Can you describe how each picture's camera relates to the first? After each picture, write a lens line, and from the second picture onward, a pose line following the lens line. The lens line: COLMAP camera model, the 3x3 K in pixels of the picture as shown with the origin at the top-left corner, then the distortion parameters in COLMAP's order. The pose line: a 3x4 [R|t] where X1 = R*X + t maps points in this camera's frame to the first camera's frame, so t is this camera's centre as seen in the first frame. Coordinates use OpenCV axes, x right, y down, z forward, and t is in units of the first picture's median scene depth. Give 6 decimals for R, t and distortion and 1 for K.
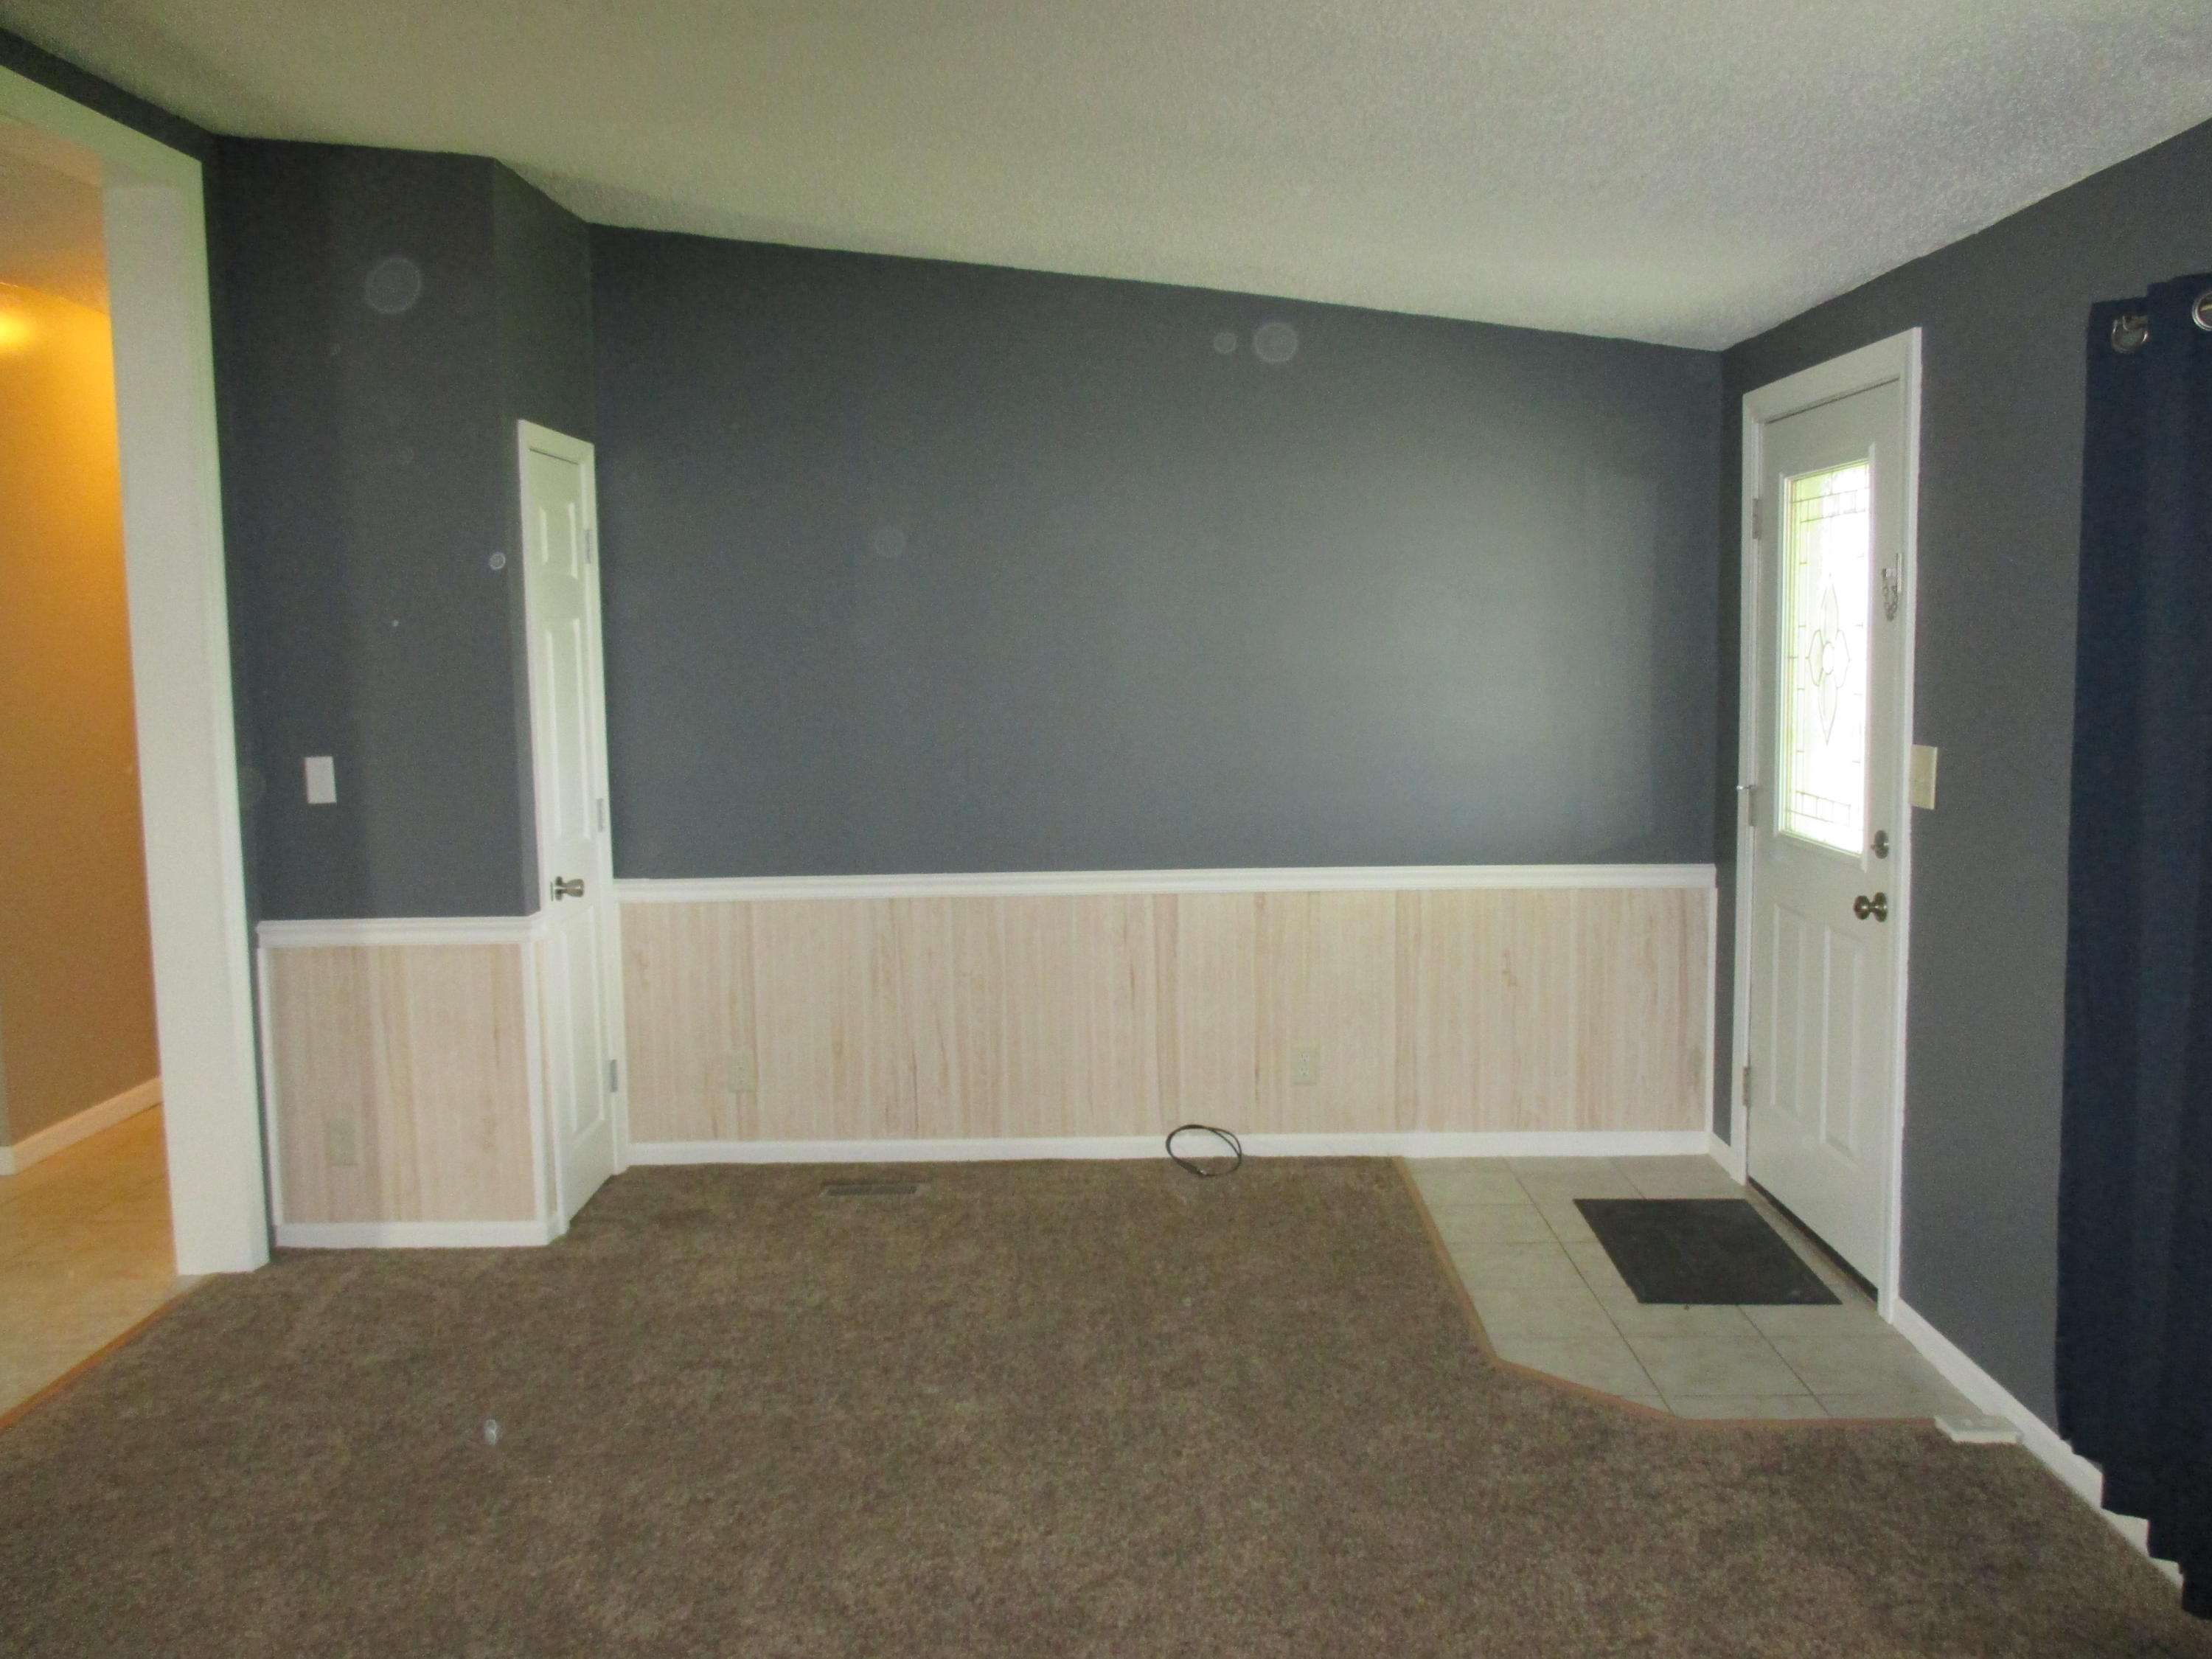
lens RADIAL K [[1862.6, 0, 1102.7], [0, 1862.6, 816.9], [0, 0, 1]] dist [0.059686, -0.001830]
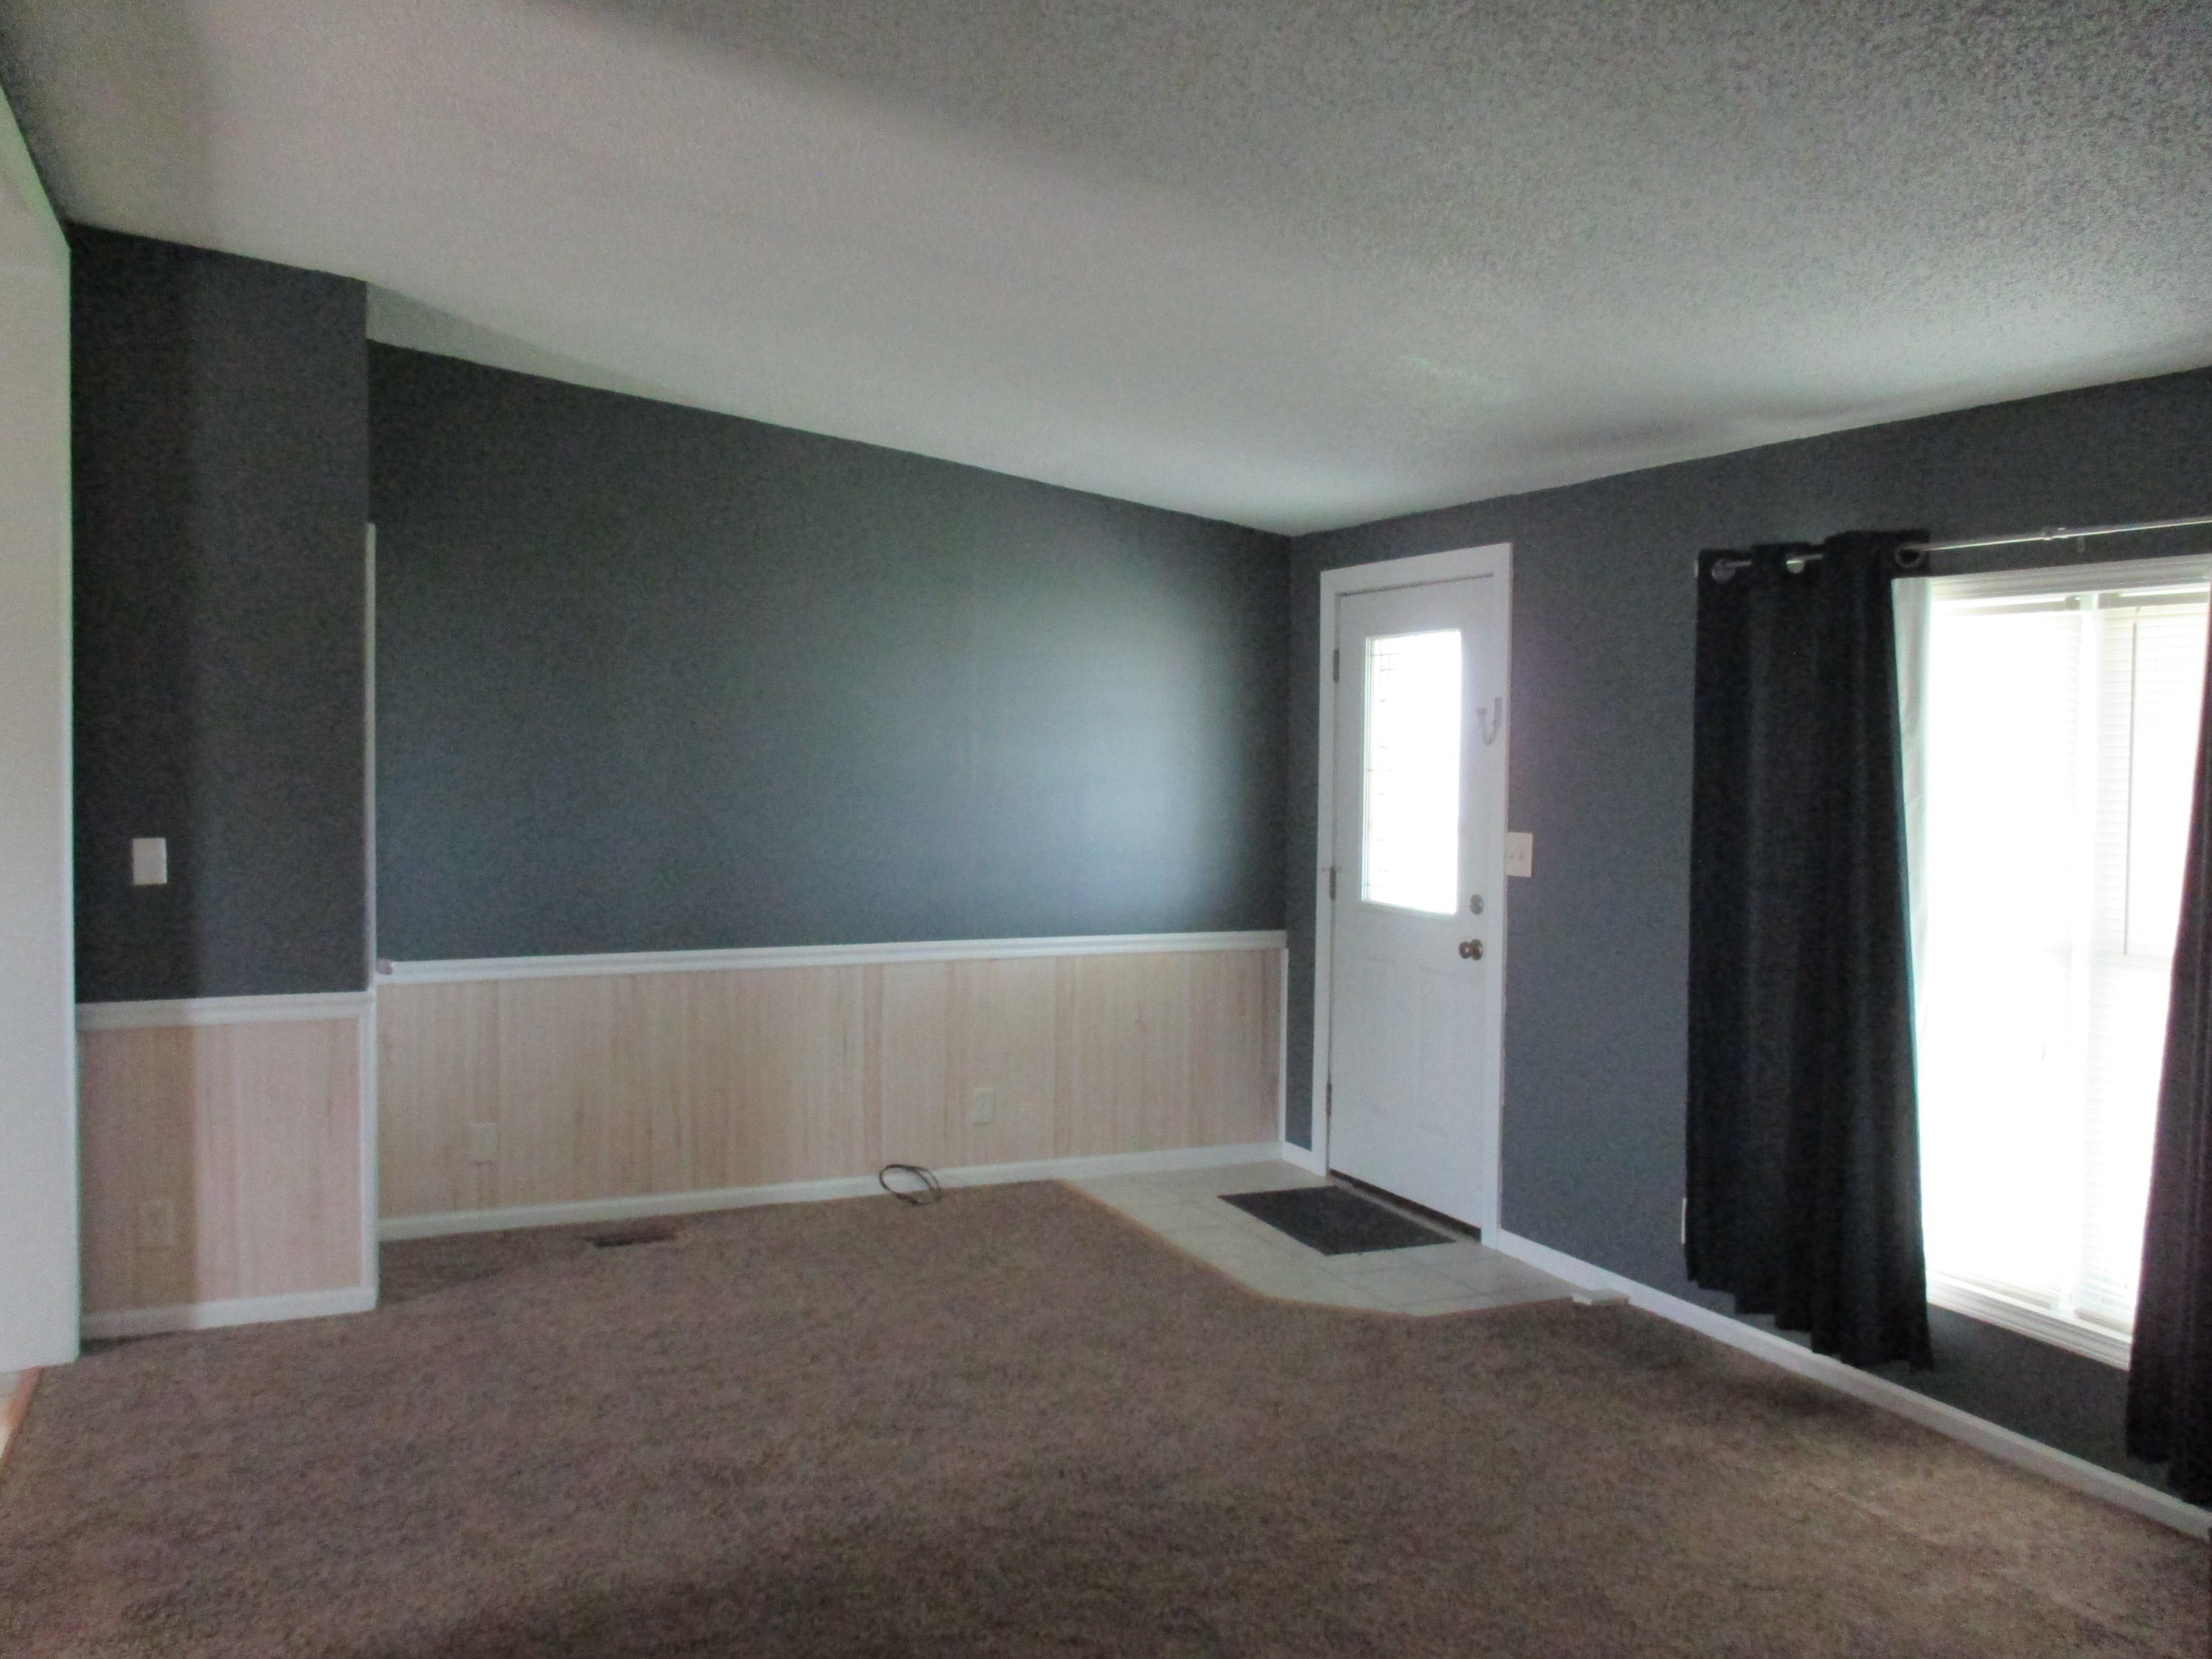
lens RADIAL K [[1862.6, 0, 1114.5], [0, 1862.6, 837.1], [0, 0, 1]] dist [0.059686, -0.001830]
pose [[0.908805, 0.005225, 0.417188, -0.359028], [0.015748, 0.998780, -0.046813, 0.022433], [-0.416924, 0.049114, 0.907614, -0.129502]]
